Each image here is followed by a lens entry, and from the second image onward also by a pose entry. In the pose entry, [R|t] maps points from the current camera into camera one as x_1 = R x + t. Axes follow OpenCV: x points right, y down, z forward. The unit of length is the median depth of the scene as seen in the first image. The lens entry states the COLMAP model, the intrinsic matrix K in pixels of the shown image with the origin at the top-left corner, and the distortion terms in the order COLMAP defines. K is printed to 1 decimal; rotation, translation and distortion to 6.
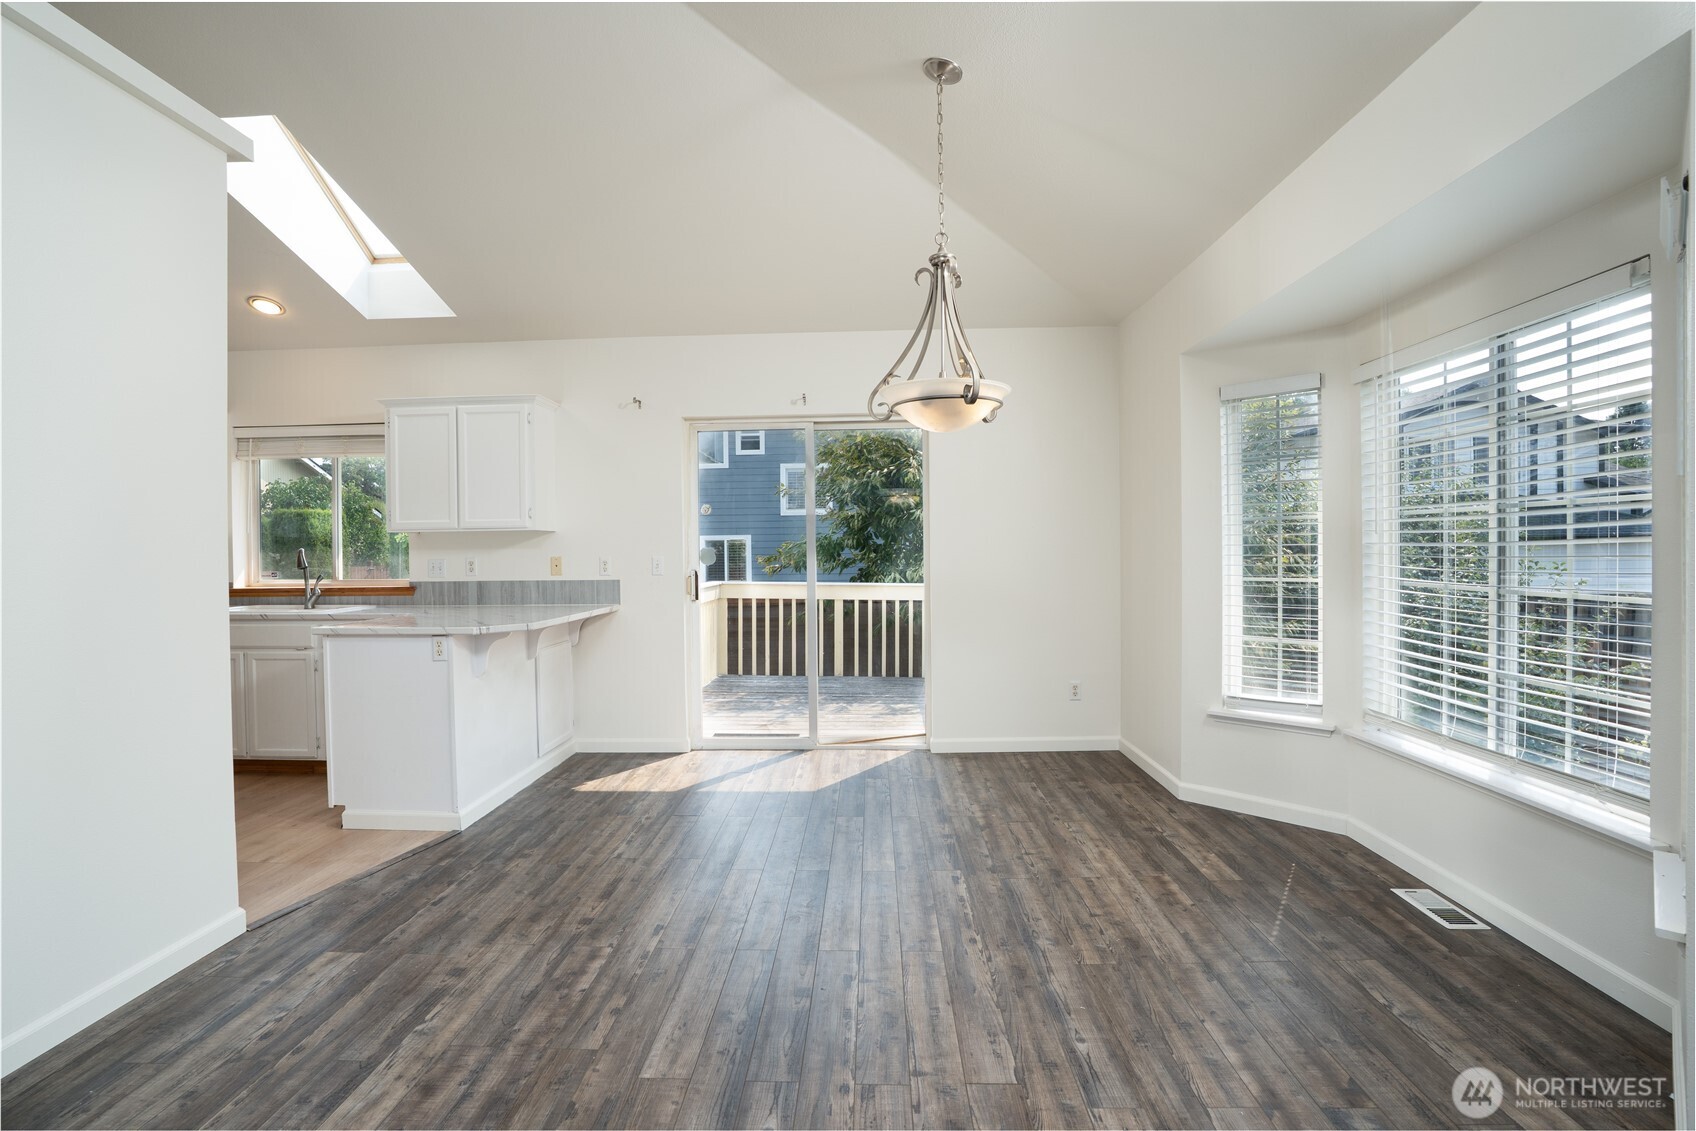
lens RADIAL K [[786.3, 0, 843.0], [0, 786.3, 559.4], [0, 0, 1]] dist [-0.068928, 0.026298]
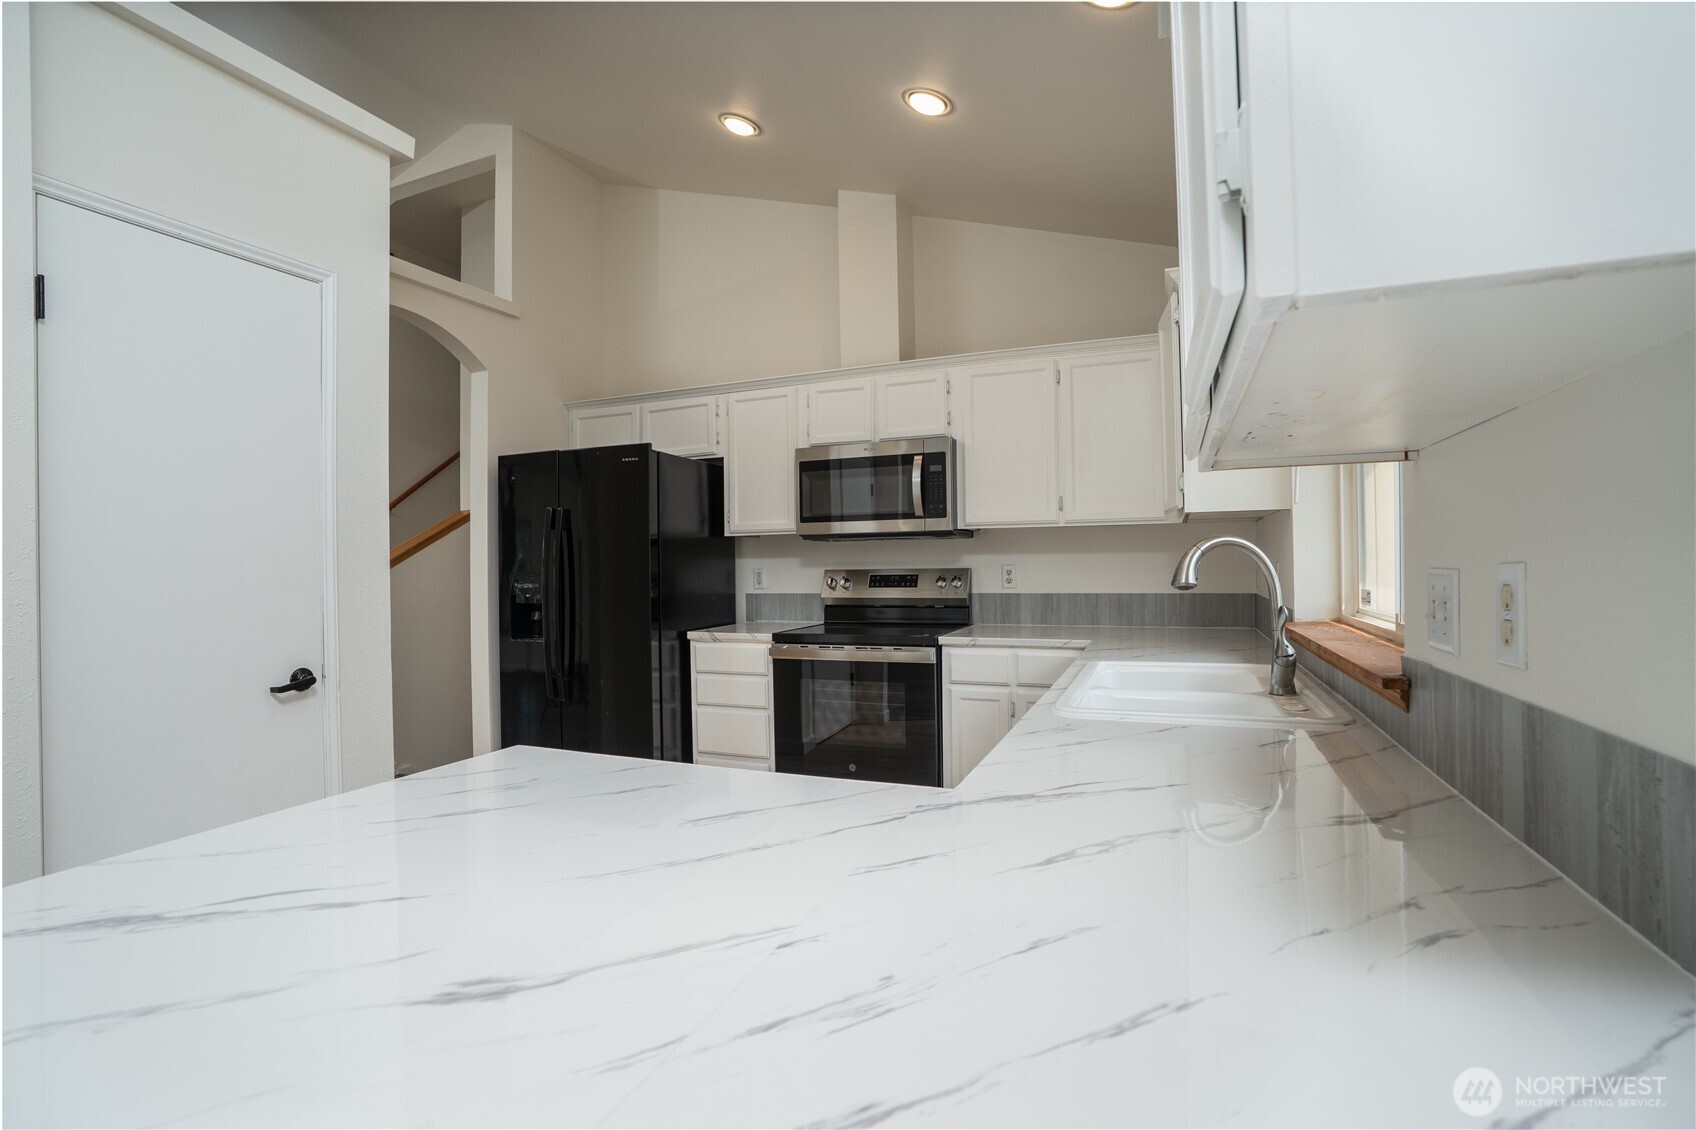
lens RADIAL K [[786.3, 0, 849.7], [0, 786.3, 558.3], [0, 0, 1]] dist [-0.068928, 0.026298]
pose [[-0.346206, 0.005519, -0.938142, -0.399248], [0.009294, 0.999954, 0.002453, -0.007525], [0.938112, -0.007870, -0.346241, 1.371293]]
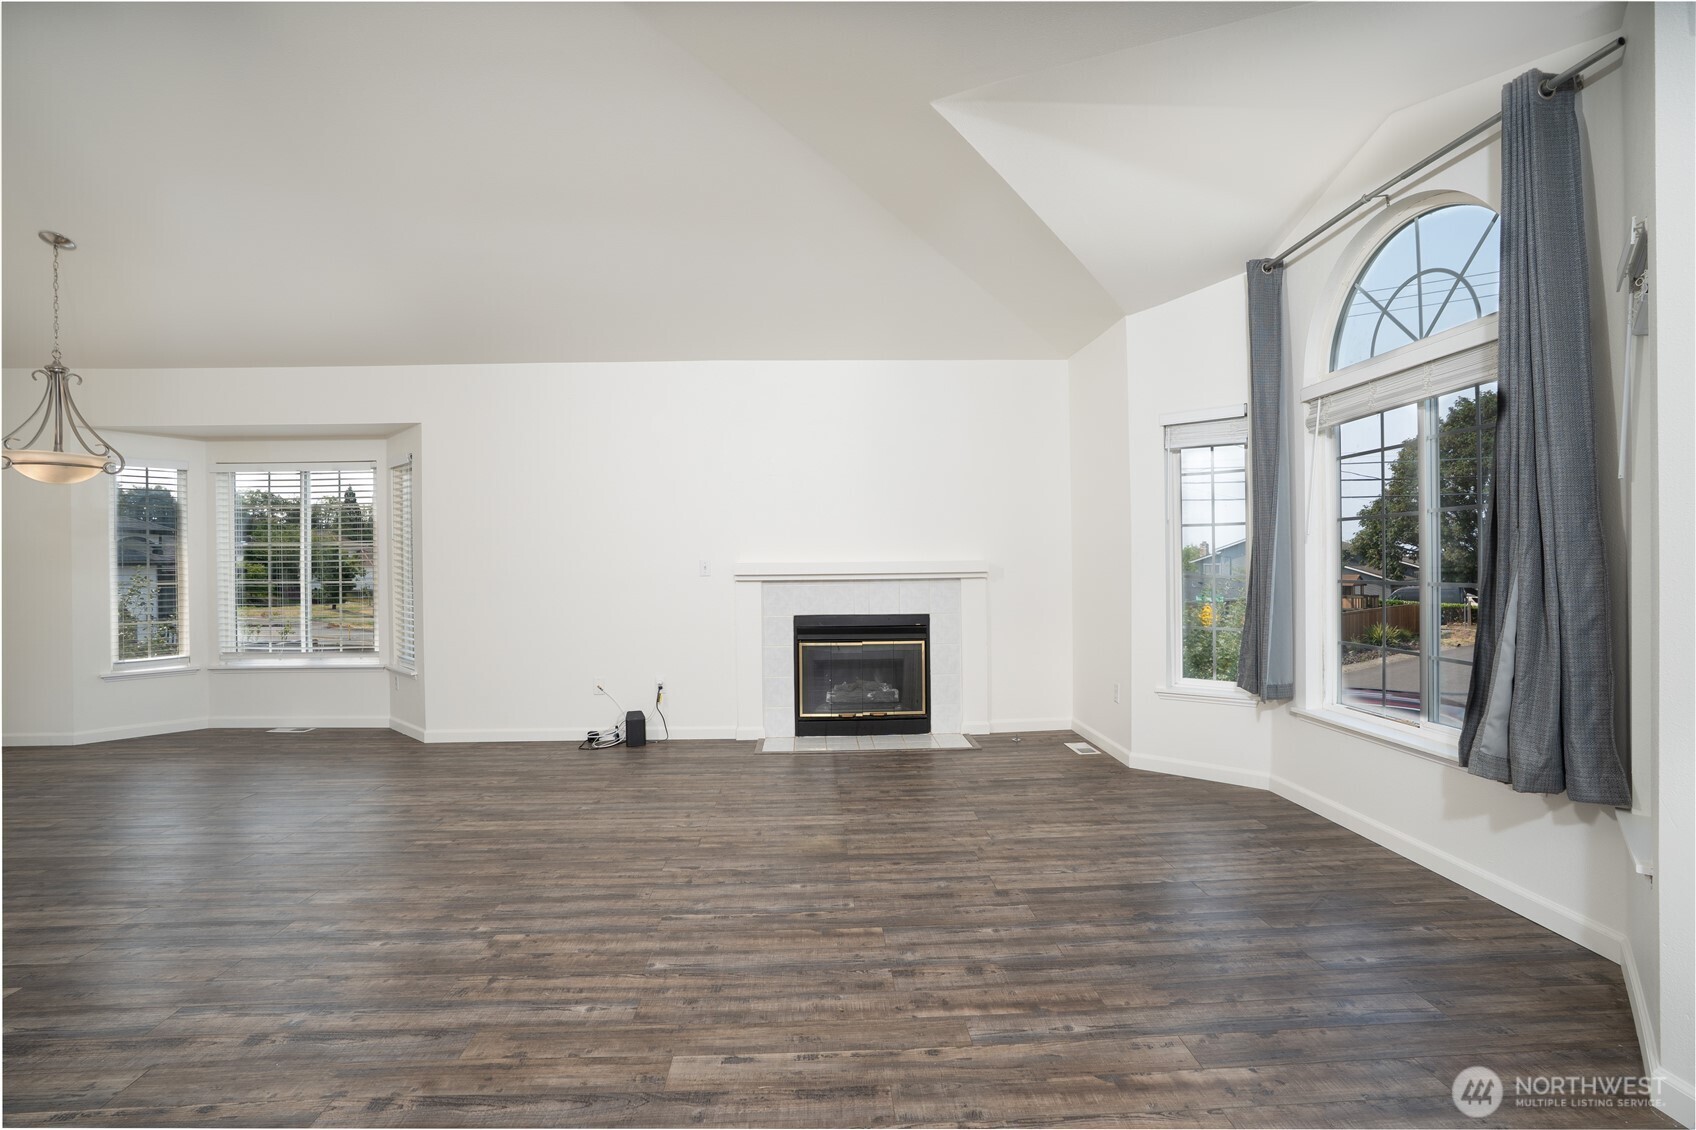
lens RADIAL K [[786.3, 0, 844.0], [0, 786.3, 559.7], [0, 0, 1]] dist [-0.068928, 0.026298]
pose [[-0.081532, 0.015367, 0.996552, -1.183779], [0.021920, 0.999667, -0.013621, 0.030723], [-0.996430, 0.020734, -0.081842, -0.314680]]
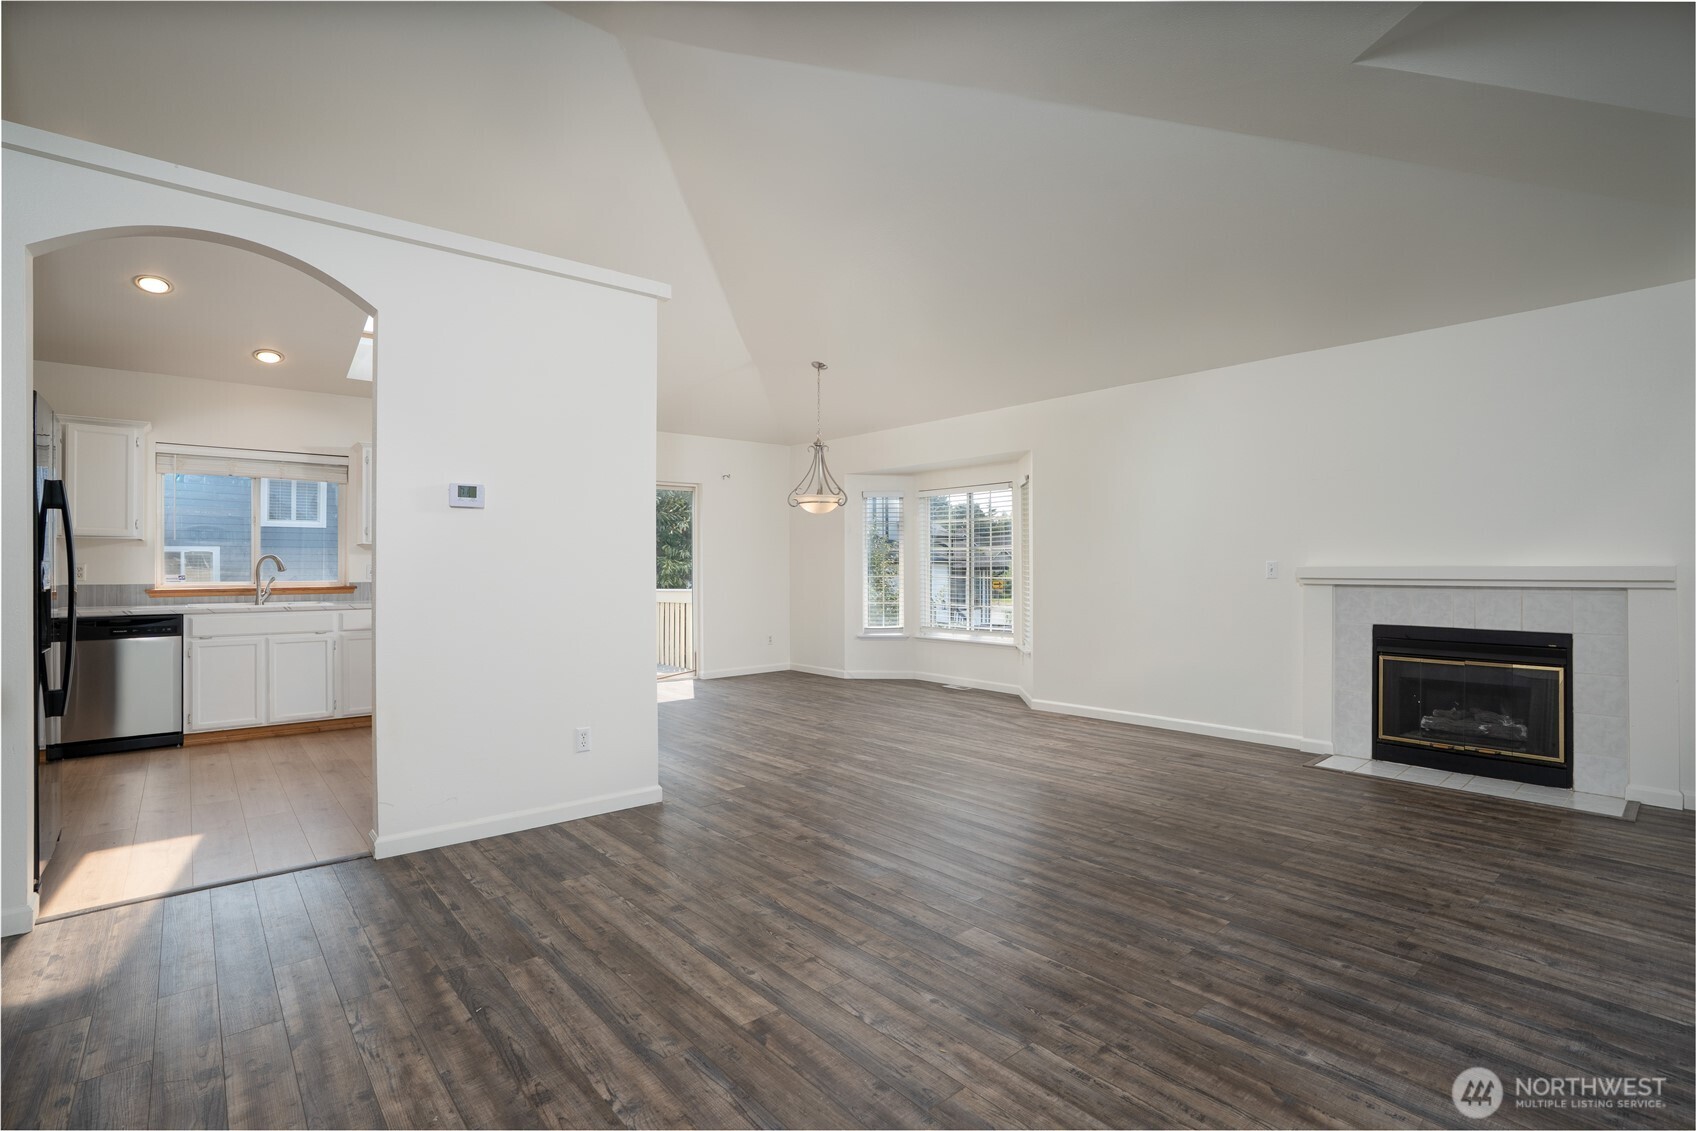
lens RADIAL K [[786.3, 0, 845.7], [0, 786.3, 560.4], [0, 0, 1]] dist [-0.068928, 0.026298]
pose [[0.729328, 0.014744, 0.684006, -1.240198], [0.001251, 0.999737, -0.022883, 0.034411], [-0.684163, 0.017545, 0.729118, -0.710047]]
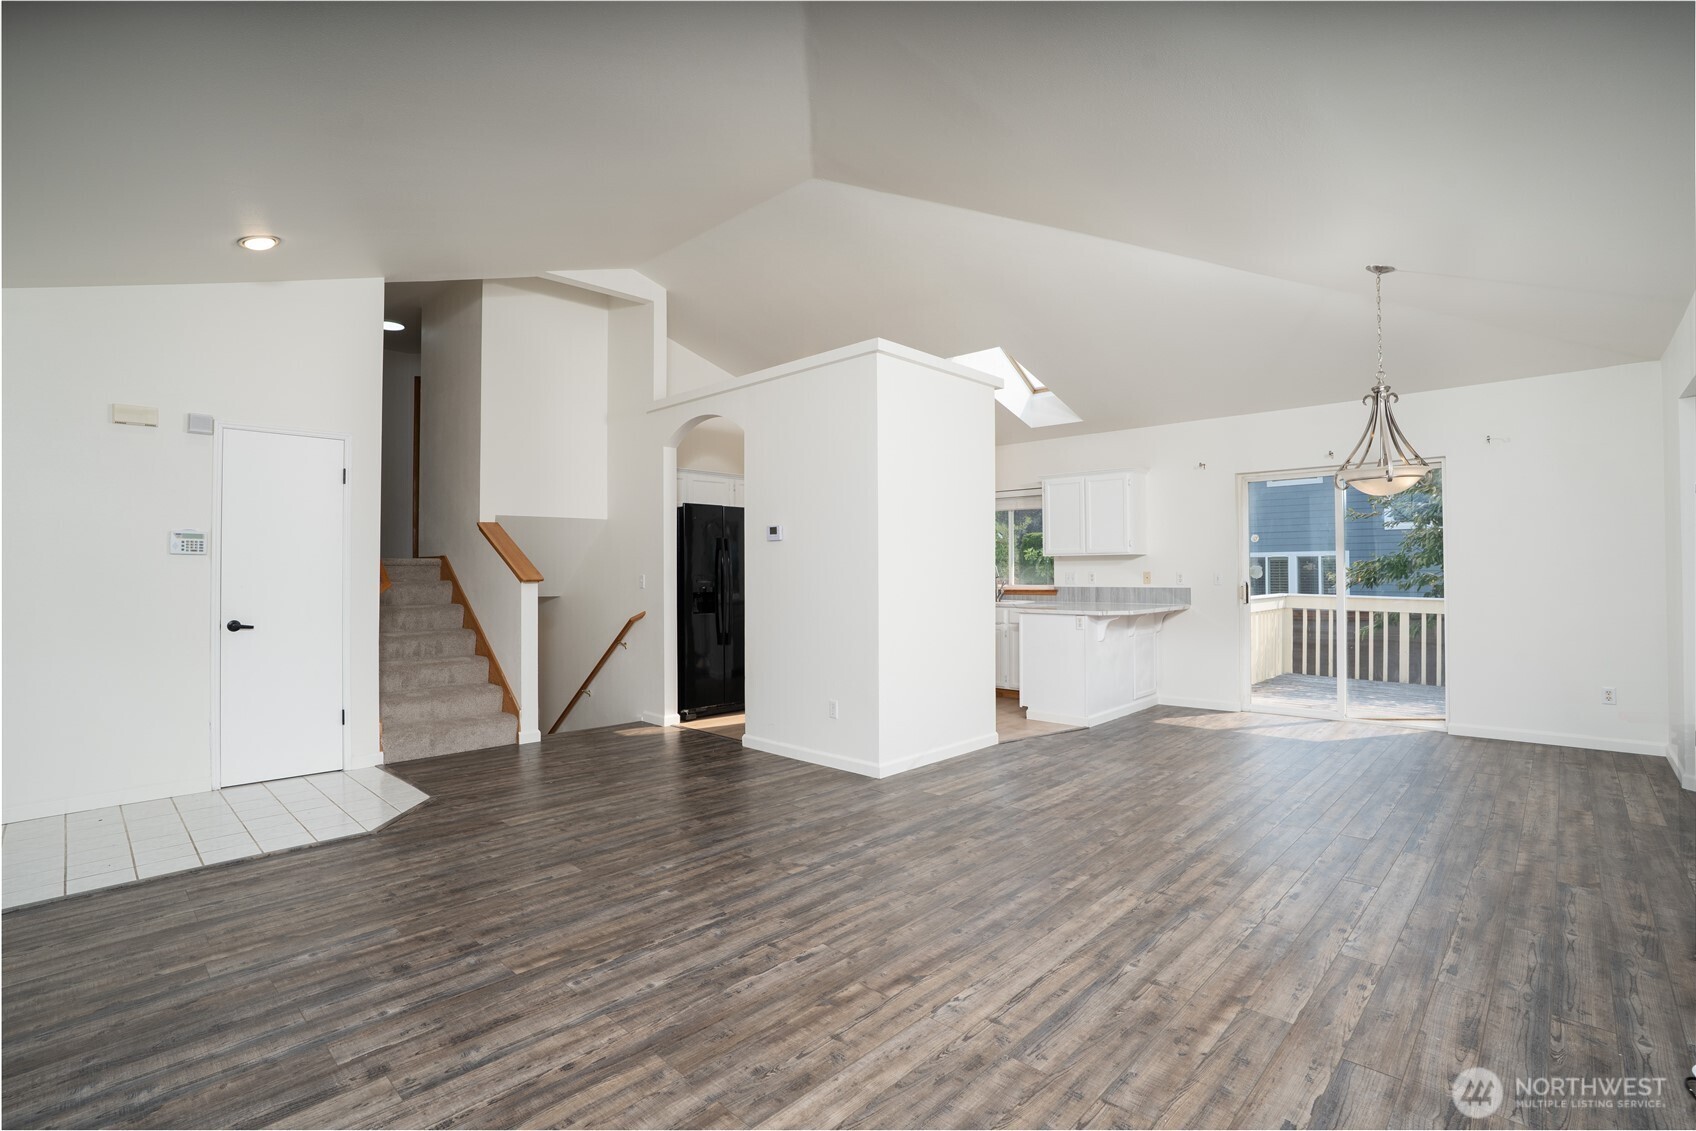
lens RADIAL K [[786.3, 0, 847.7], [0, 786.3, 563.7], [0, 0, 1]] dist [-0.068928, 0.026298]
pose [[0.750325, -0.000095, -0.661069, 0.280556], [-0.009111, 0.999904, -0.010485, 0.003270], [0.661007, 0.013890, 0.750252, -0.743067]]
